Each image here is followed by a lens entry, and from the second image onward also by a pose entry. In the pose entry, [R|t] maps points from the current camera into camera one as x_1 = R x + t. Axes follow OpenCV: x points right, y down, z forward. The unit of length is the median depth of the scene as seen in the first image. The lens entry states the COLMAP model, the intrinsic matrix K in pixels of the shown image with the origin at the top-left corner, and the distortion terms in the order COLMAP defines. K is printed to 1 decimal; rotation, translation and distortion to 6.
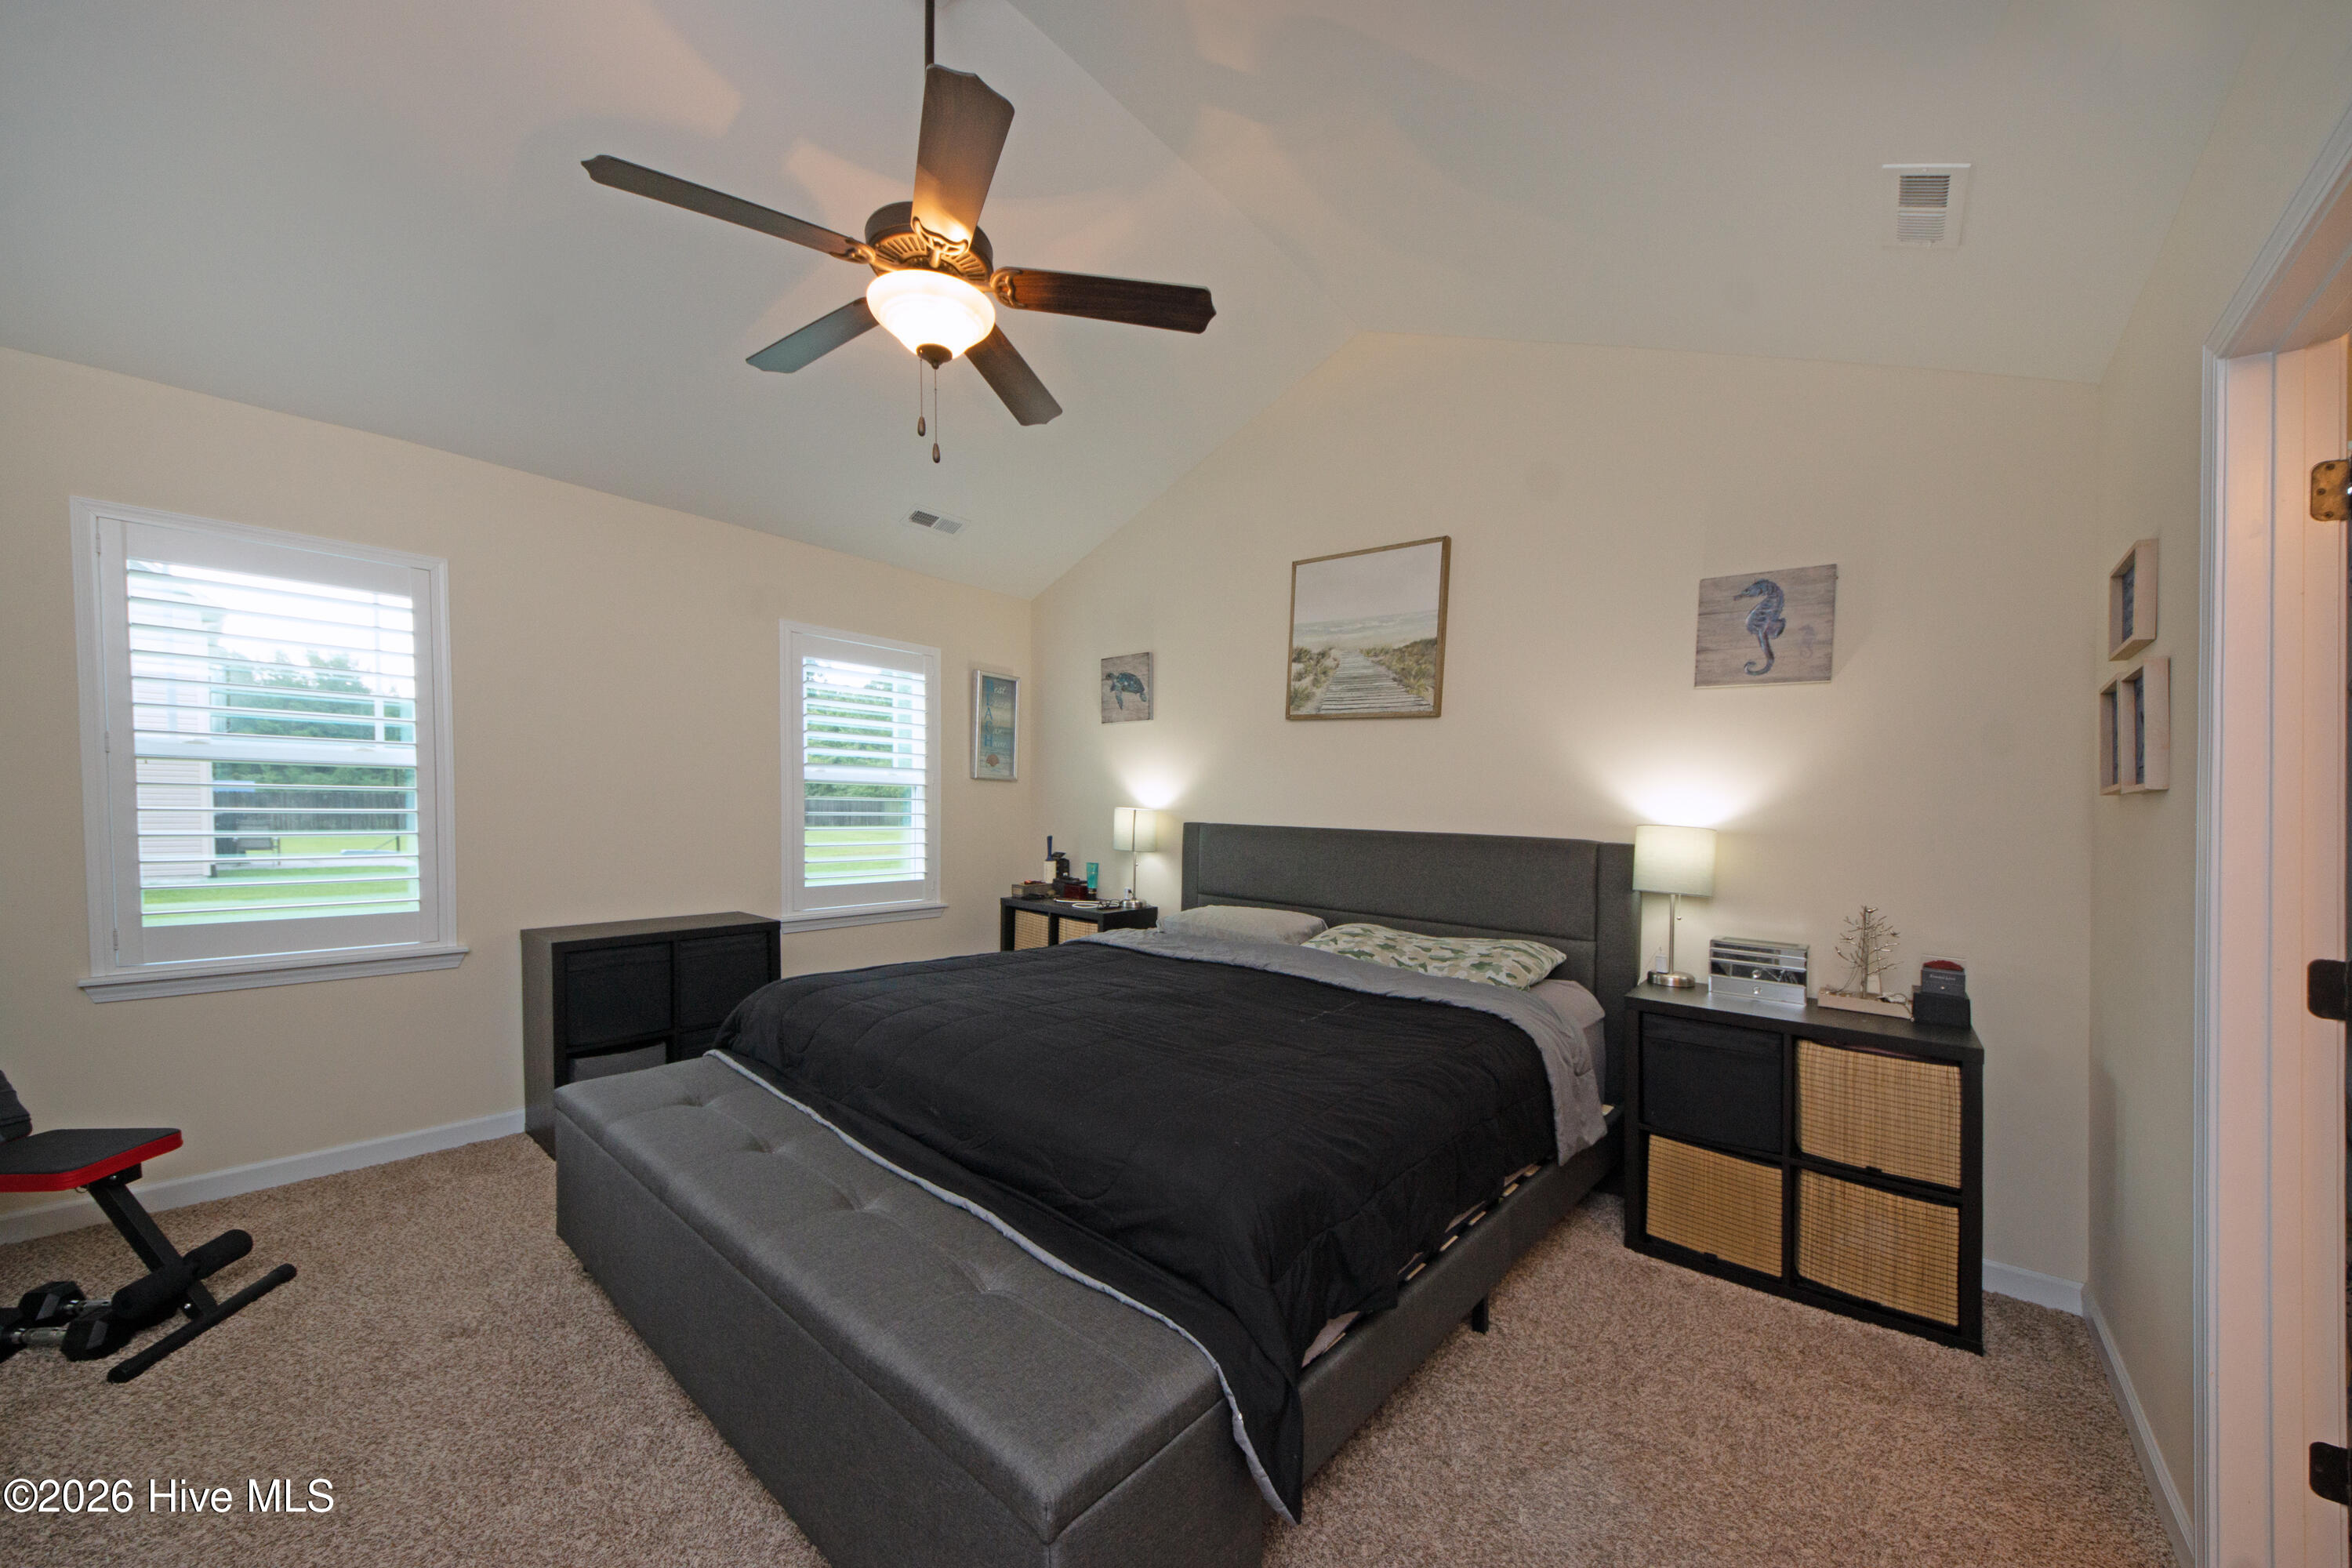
lens RADIAL K [[845.4, 0, 1179.8], [0, 845.4, 787.9], [0, 0, 1]] dist [0.051190, -0.035230]
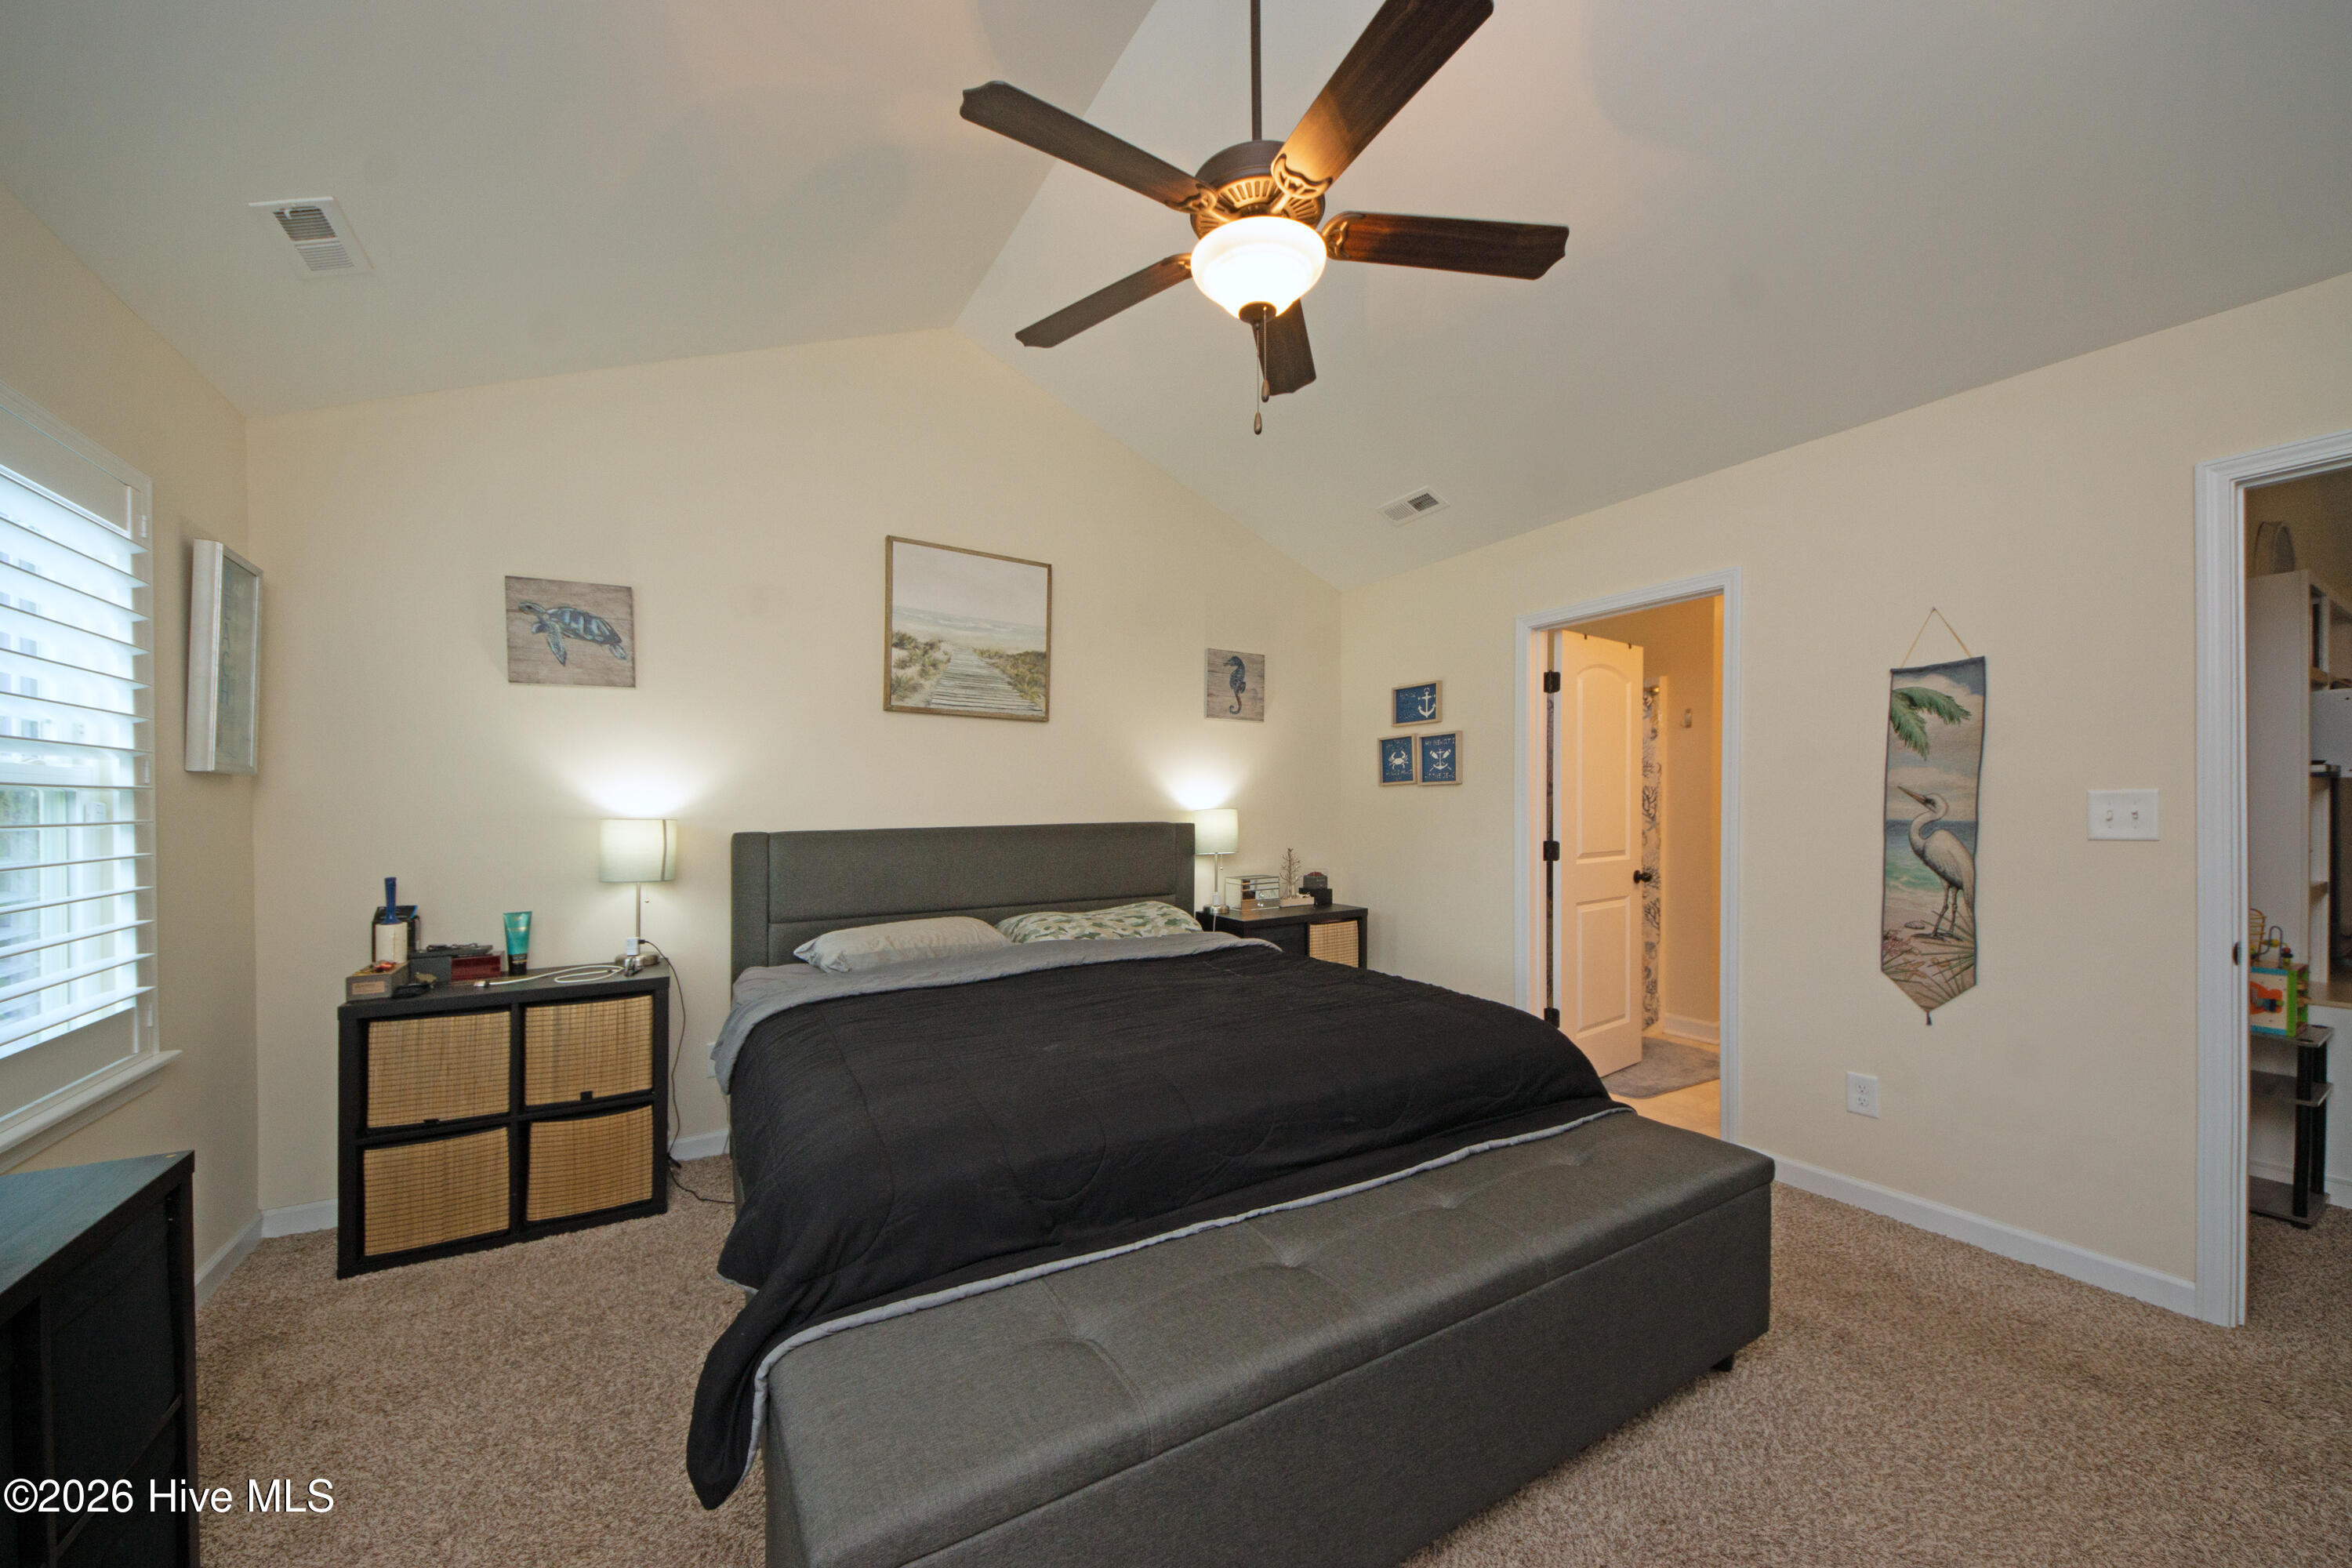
lens RADIAL K [[828.5, 0, 1176.0], [0, 828.5, 784.0], [0, 0, 1]] dist [0.011855, -0.000074]
pose [[0.332986, -0.009484, 0.942884, -0.639913], [-0.000167, 0.999949, 0.010117, -0.011566], [-0.942932, -0.003526, 0.332967, 0.441252]]
